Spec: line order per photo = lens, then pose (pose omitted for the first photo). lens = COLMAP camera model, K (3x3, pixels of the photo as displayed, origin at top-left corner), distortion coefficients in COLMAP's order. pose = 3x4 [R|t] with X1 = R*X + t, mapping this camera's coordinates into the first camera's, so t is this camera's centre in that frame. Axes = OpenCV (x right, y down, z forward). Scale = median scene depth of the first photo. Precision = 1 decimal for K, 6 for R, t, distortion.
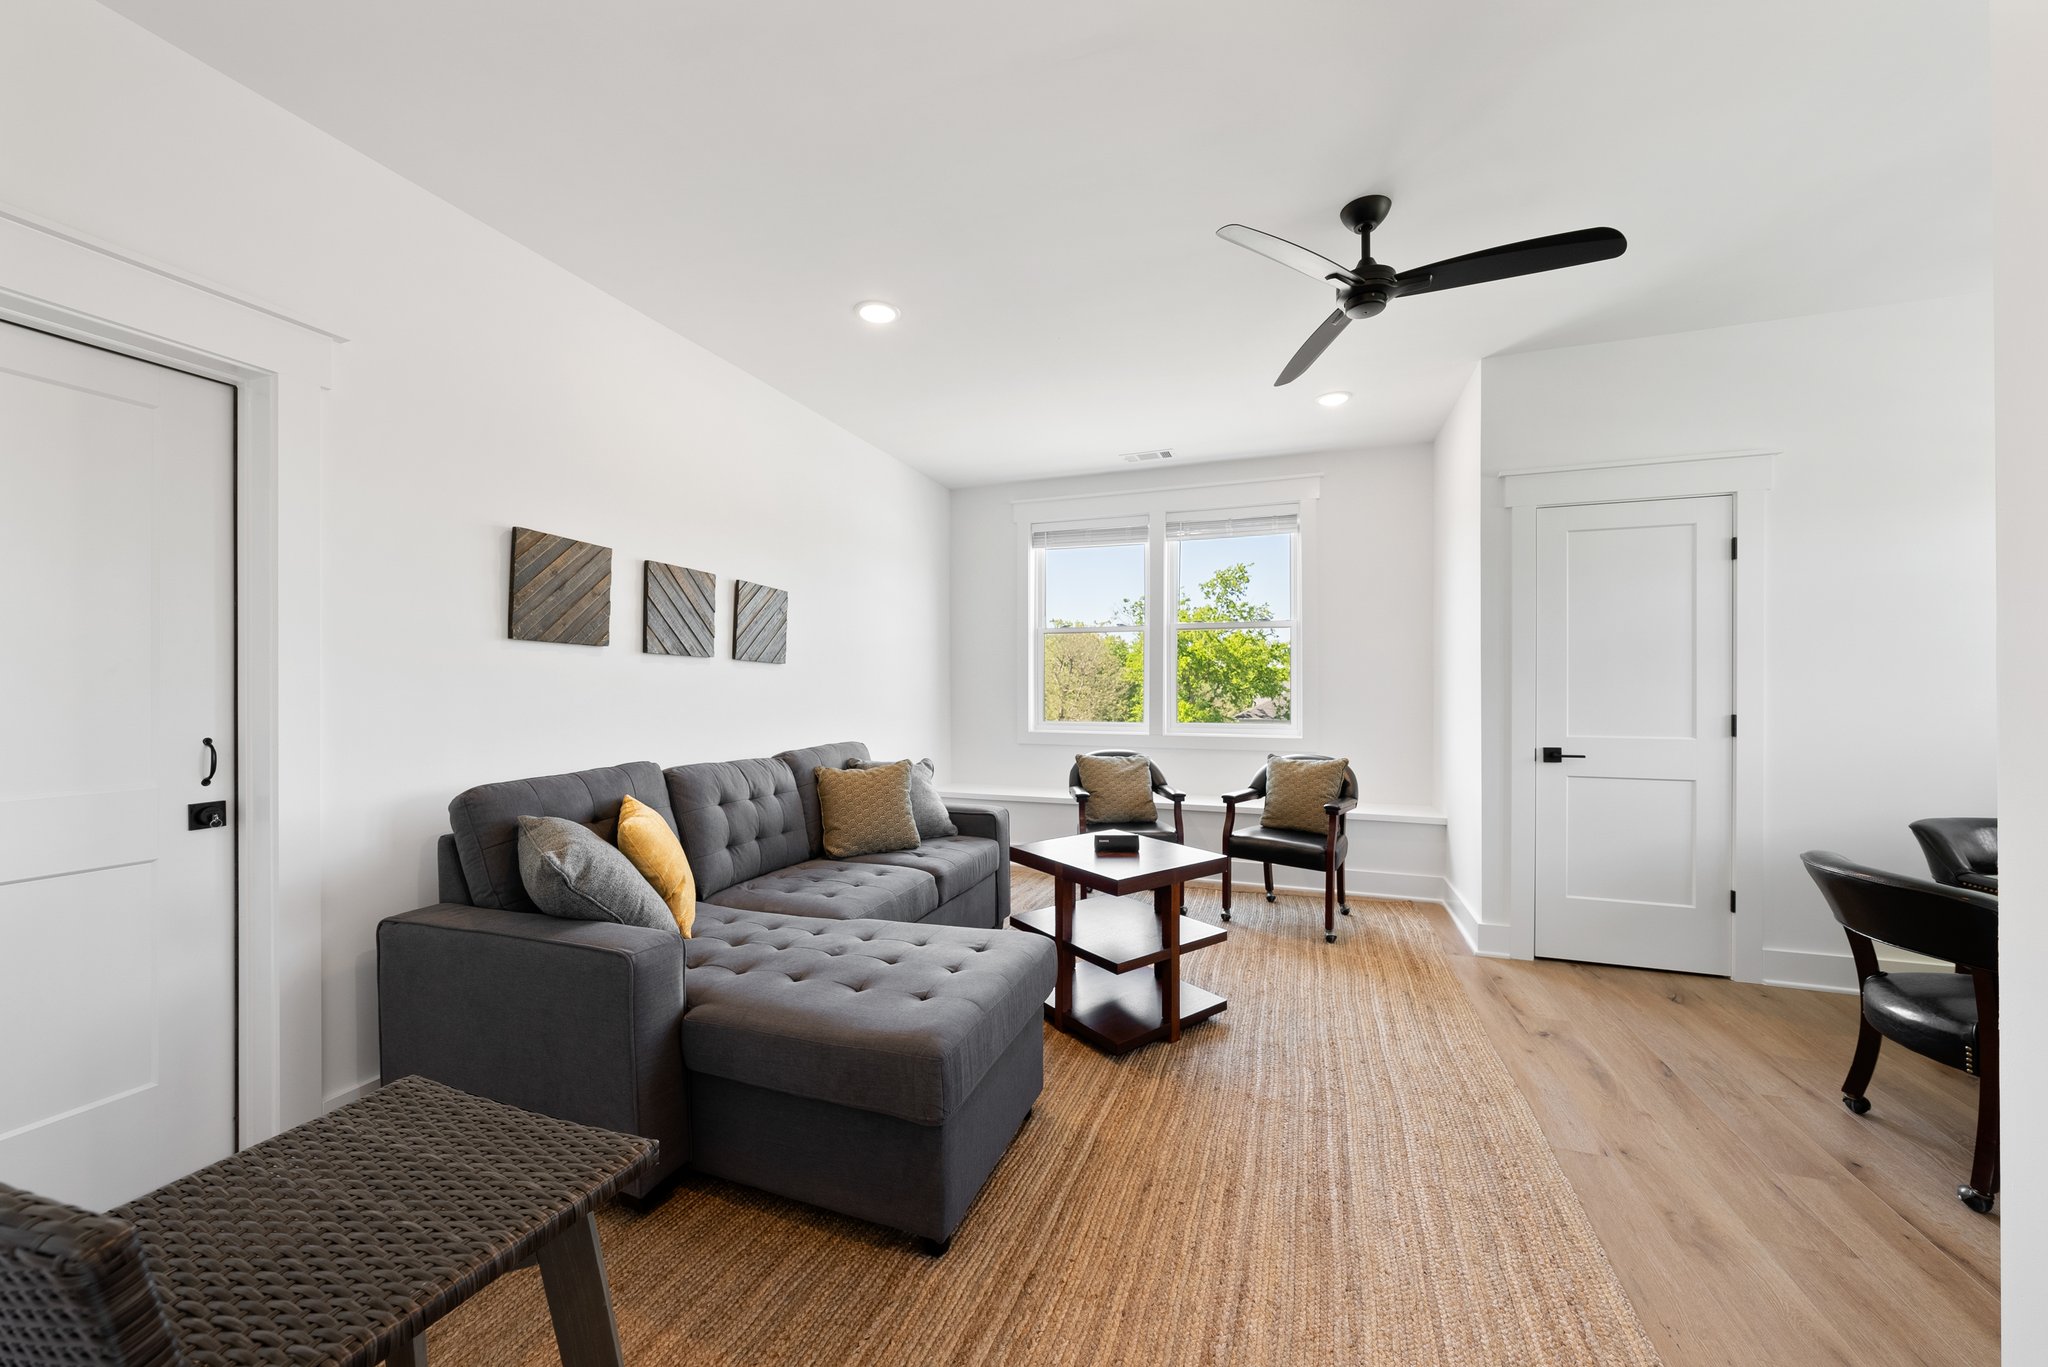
lens RADIAL K [[747.4, 0, 1032.0], [0, 747.4, 694.9], [0, 0, 1]] dist [0.002515, 0.000257]
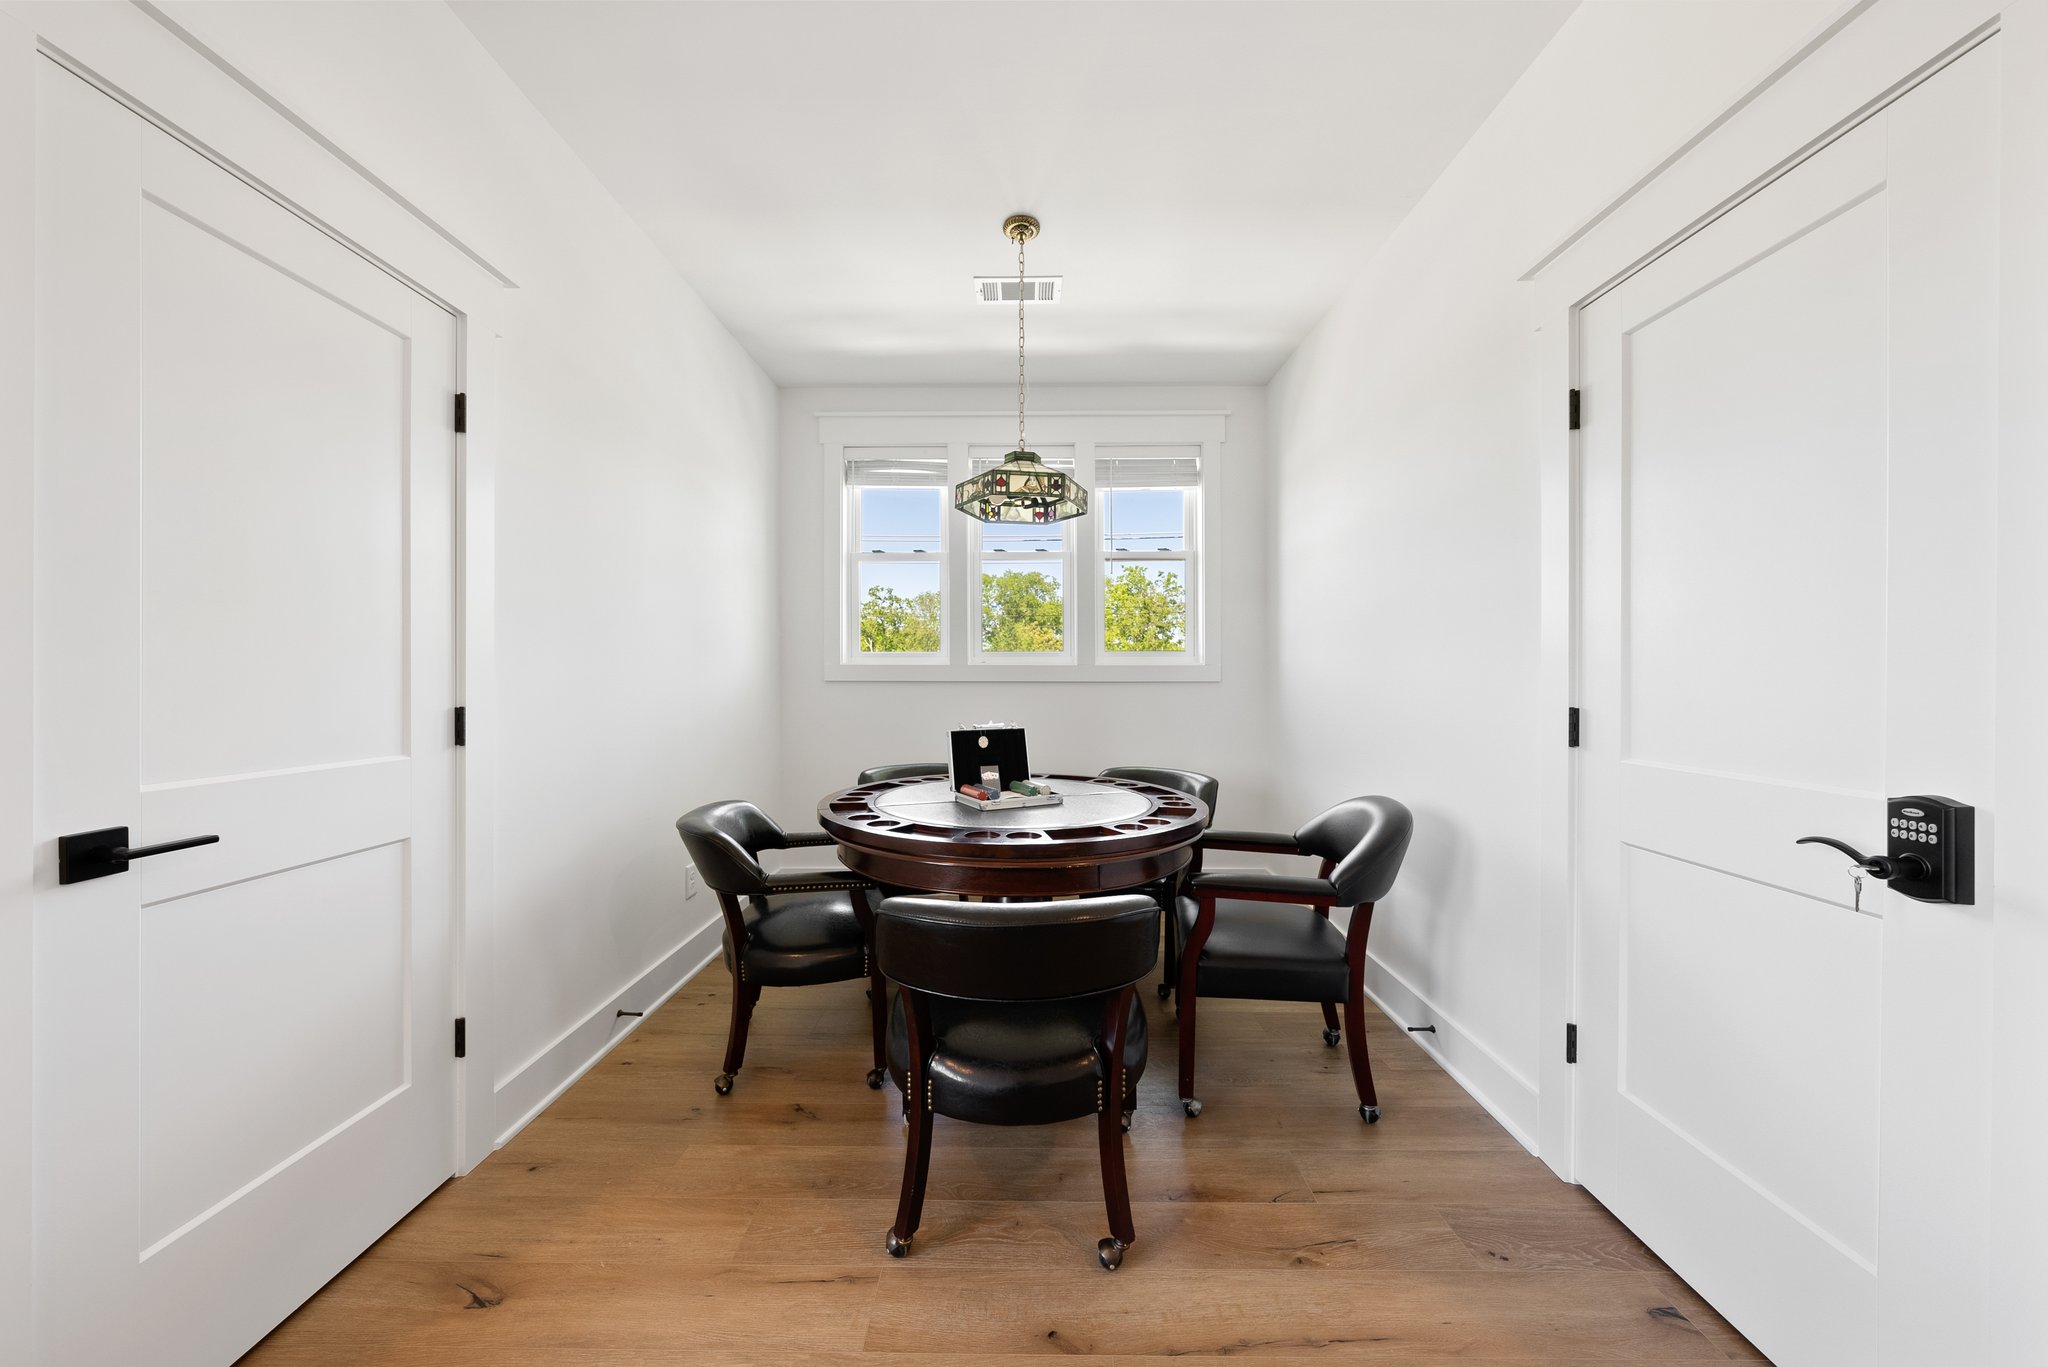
lens RADIAL K [[704.6, 0, 1020.3], [0, 704.6, 675.8], [0, 0, 1]] dist [-0.000941, 0.000414]
pose [[-0.327652, -0.005432, 0.944783, 0.296926], [-0.007779, 0.999965, 0.003052, -0.001947], [-0.944766, -0.006350, -0.327683, 0.776673]]
